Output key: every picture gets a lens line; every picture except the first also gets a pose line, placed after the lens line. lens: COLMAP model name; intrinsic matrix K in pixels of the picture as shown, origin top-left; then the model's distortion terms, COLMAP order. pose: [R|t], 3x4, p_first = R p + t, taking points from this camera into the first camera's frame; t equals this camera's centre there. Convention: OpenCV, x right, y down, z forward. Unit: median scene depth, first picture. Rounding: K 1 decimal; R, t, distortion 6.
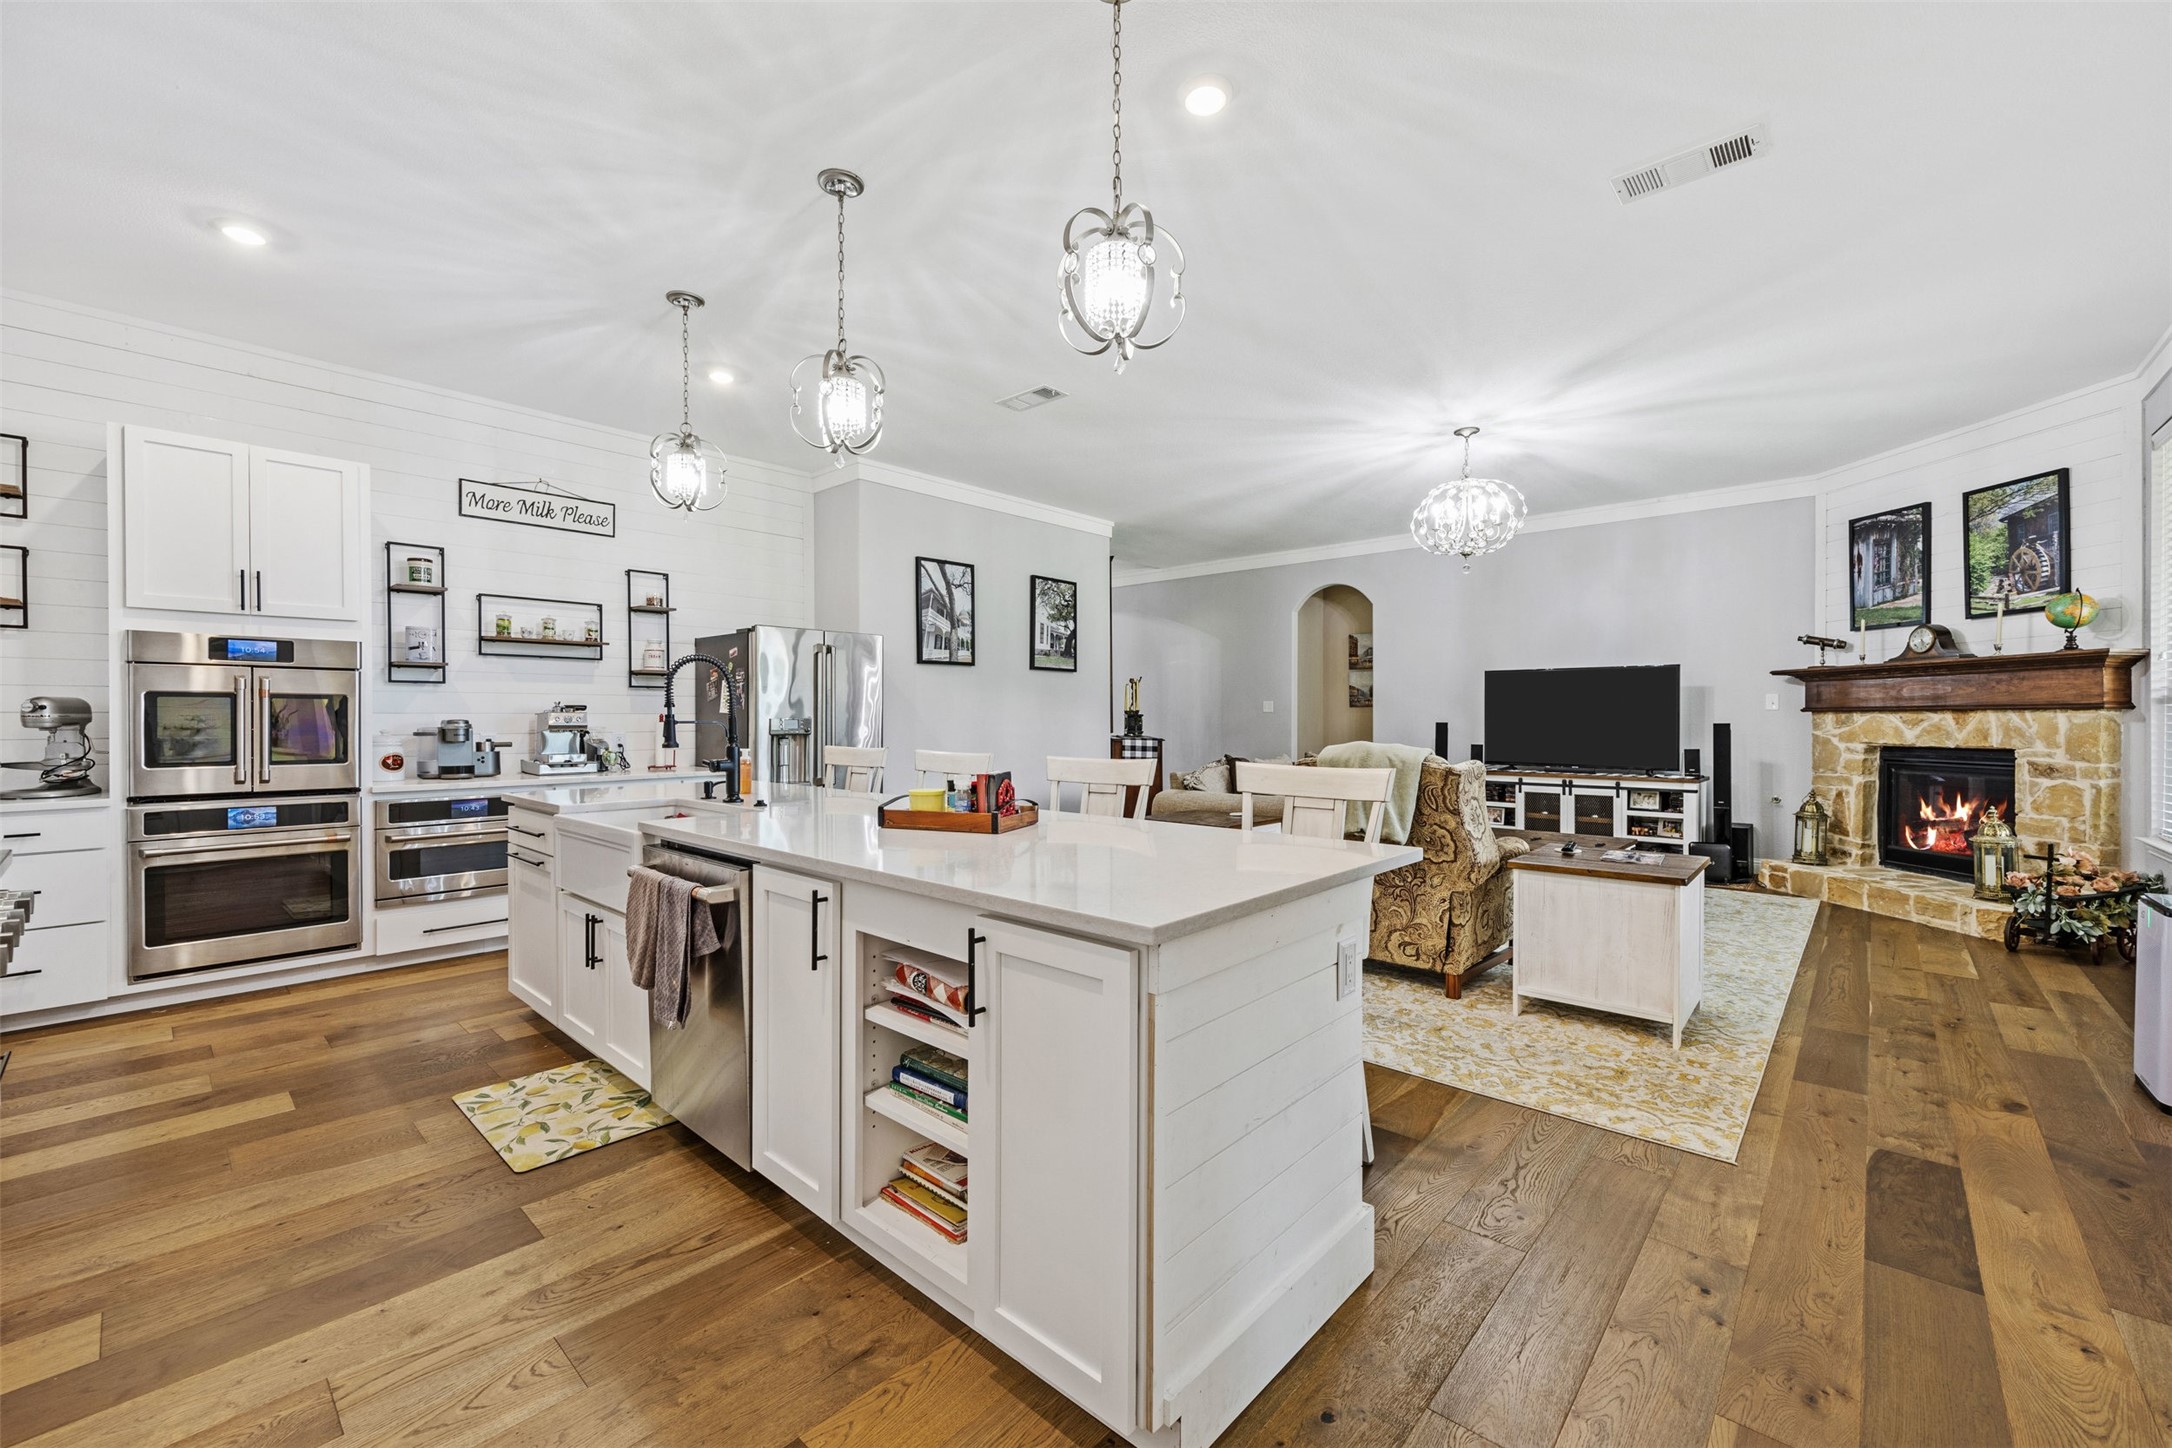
lens RADIAL K [[876.2, 0, 1081.6], [0, 876.2, 719.6], [0, 0, 1]] dist [-0.001734, 0.000069]
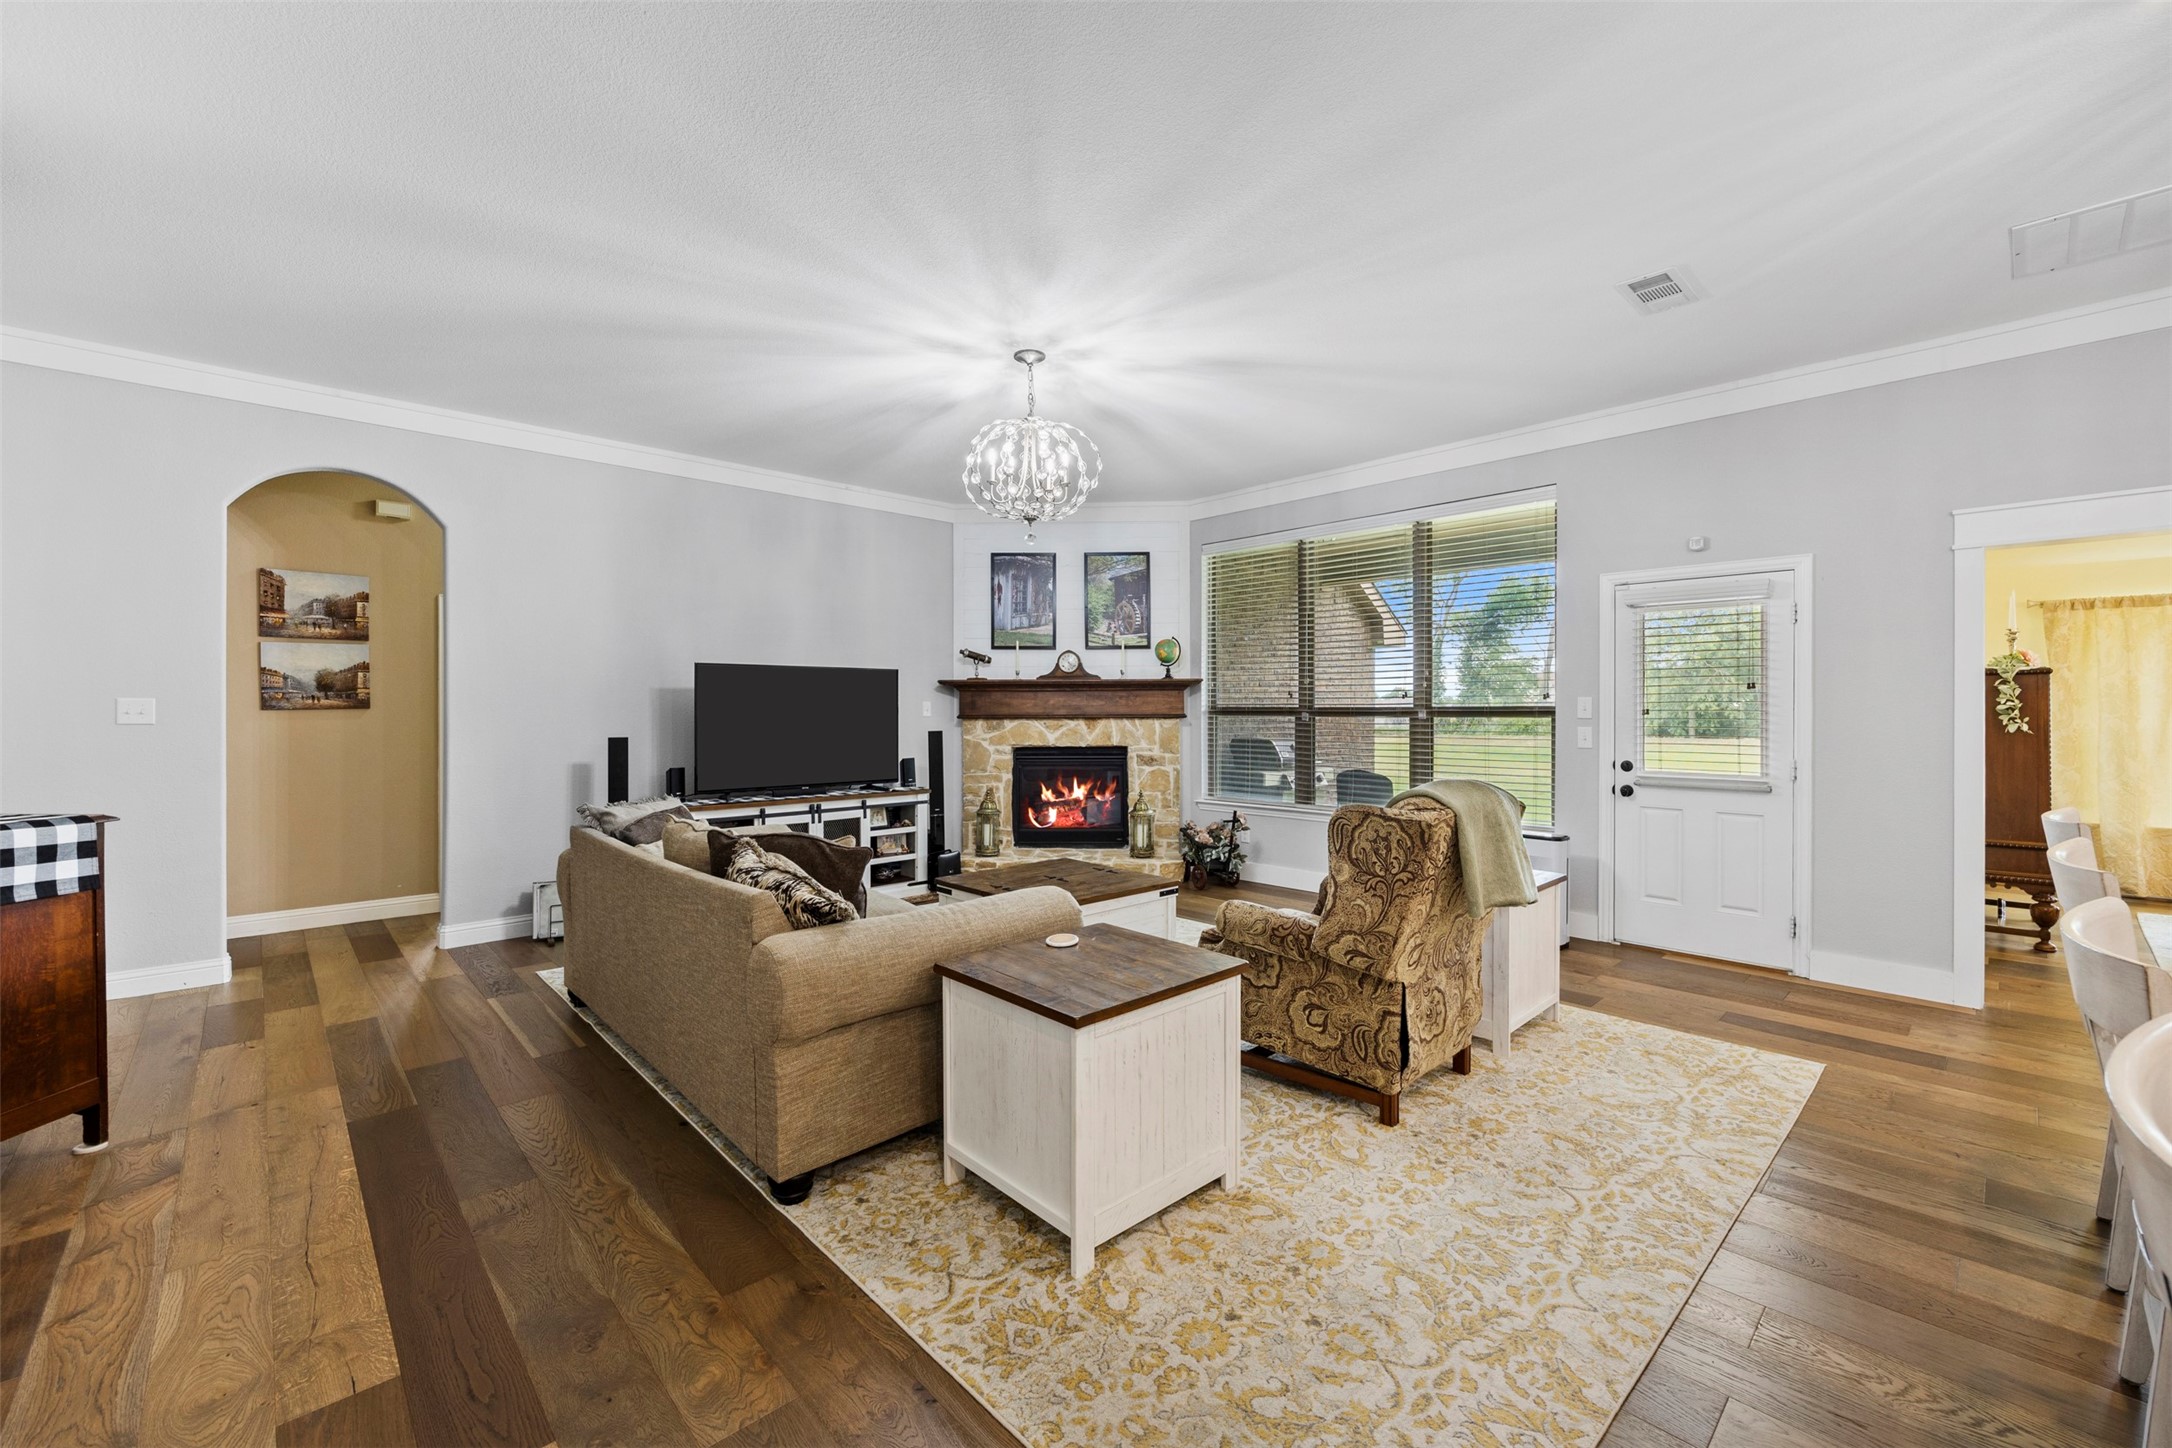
lens RADIAL K [[884.2, 0, 1083.1], [0, 884.2, 705.3], [0, 0, 1]] dist [-0.001333, -0.000089]
pose [[0.071223, 0.002377, 0.997458, -0.339945], [0.002846, 0.999993, -0.002586, -0.027890], [-0.997456, 0.003023, 0.071215, 0.966257]]
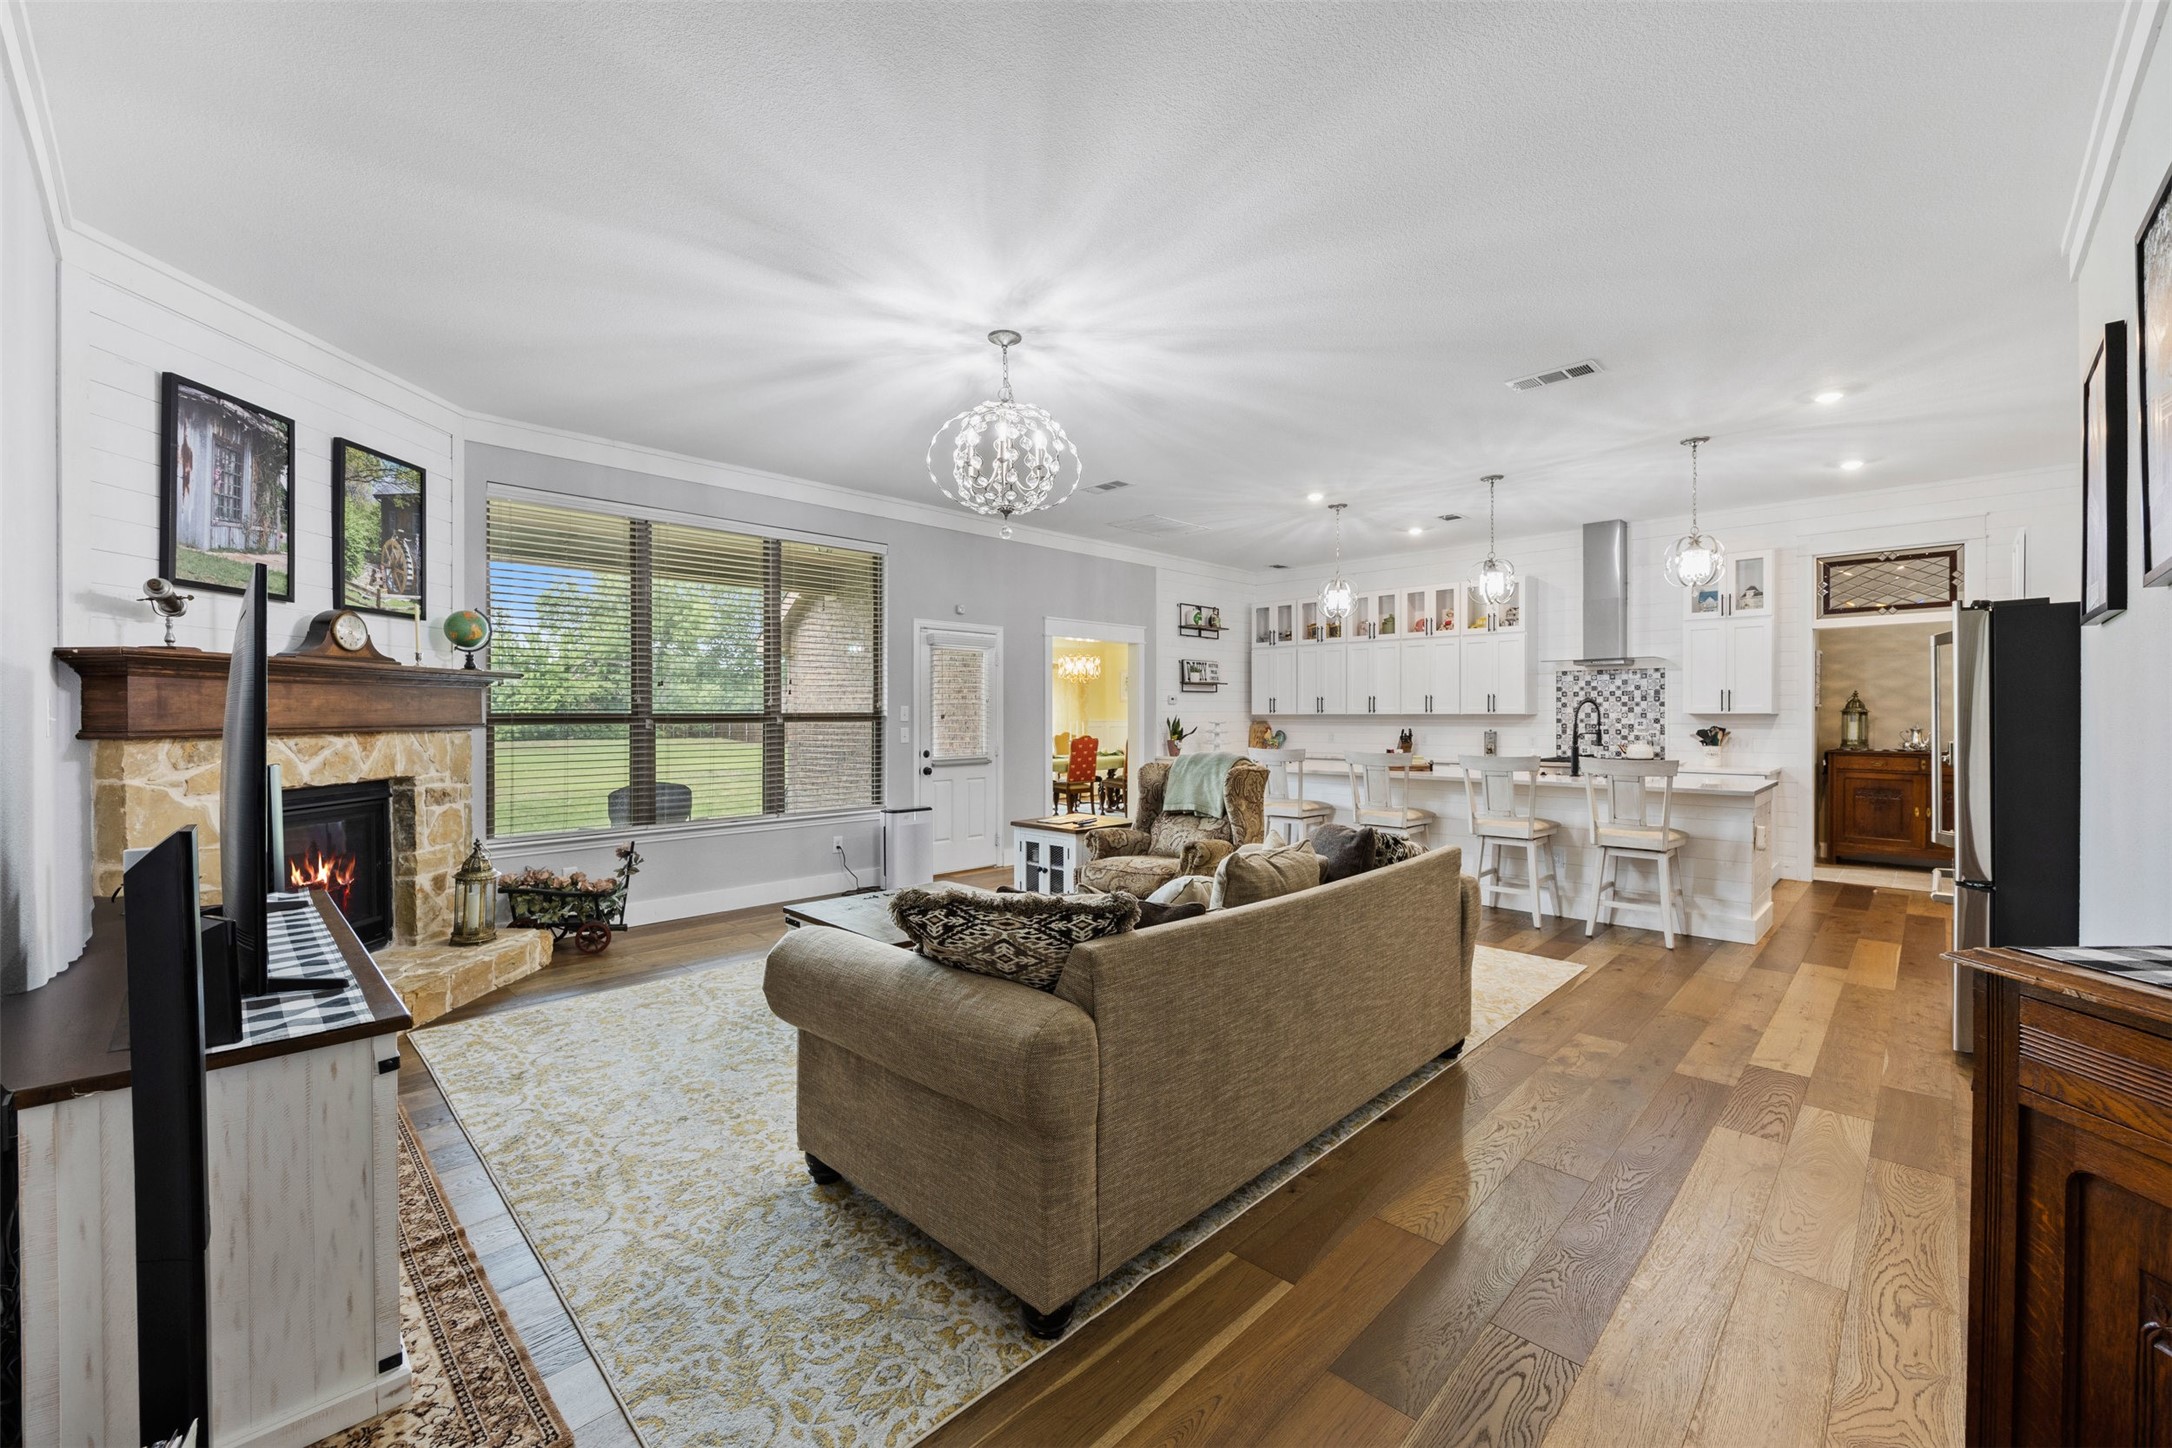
lens RADIAL K [[876.2, 0, 1081.6], [0, 876.2, 719.6], [0, 0, 1]] dist [-0.001734, 0.000069]
pose [[-0.999664, 0.001679, 0.025861, 0.387584], [0.001887, 0.999966, 0.008028, -0.027748], [-0.025846, 0.008074, -0.999633, 1.834206]]
